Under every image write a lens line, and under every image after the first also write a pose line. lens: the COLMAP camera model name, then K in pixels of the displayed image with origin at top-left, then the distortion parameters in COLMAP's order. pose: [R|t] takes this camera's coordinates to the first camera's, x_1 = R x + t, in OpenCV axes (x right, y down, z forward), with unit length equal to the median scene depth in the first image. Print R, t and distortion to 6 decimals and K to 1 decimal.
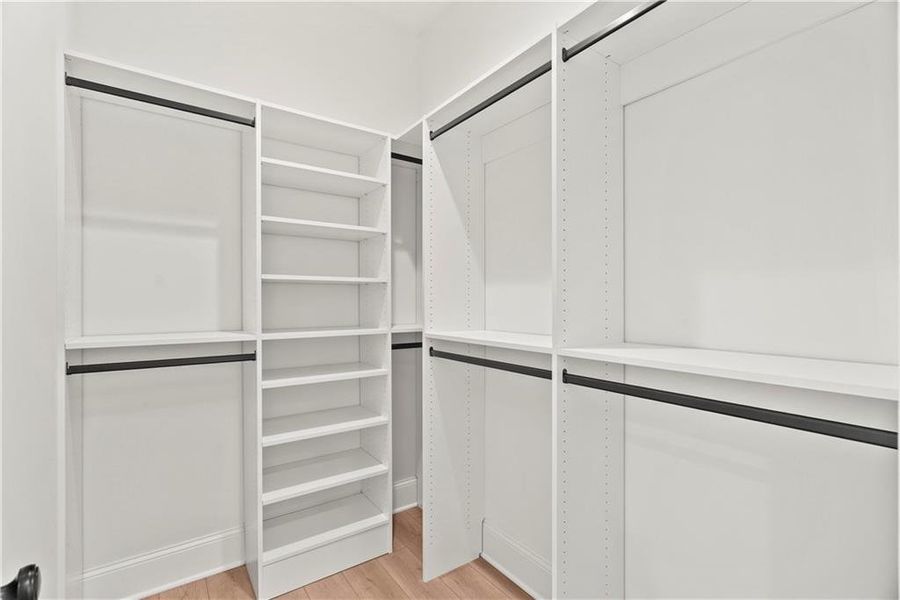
lens RADIAL K [[404.2, 0, 448.6], [0, 404.2, 296.8], [0, 0, 1]] dist [-0.000513, 0.000065]
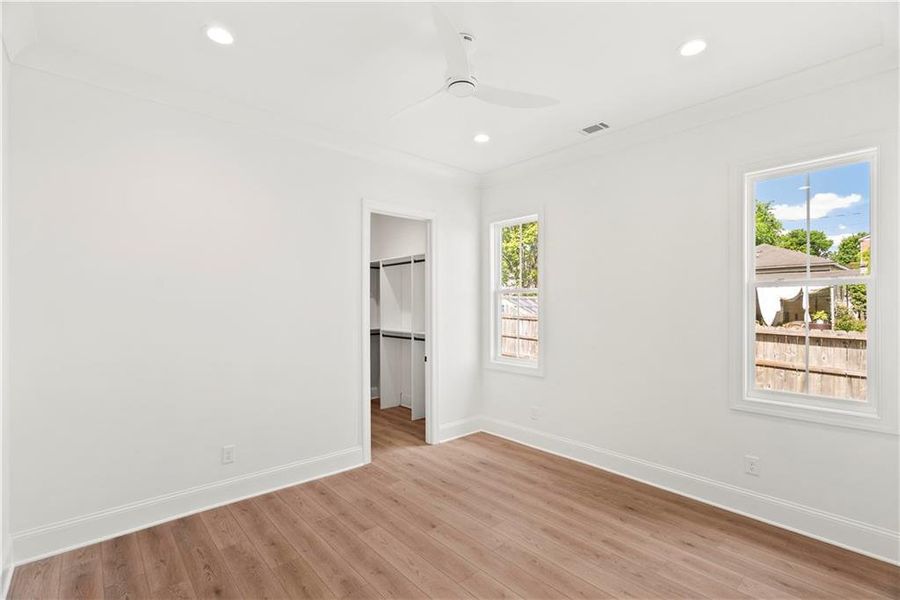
lens RADIAL K [[316.9, 0, 450.0], [0, 316.9, 300.0], [0, 0, 1]] dist [0.007722, -0.000010]
pose [[0.987911, -0.006229, 0.154898, 0.084307], [0.006709, 0.999974, -0.002574, -0.115294], [-0.154878, 0.003582, 0.987927, -1.379367]]
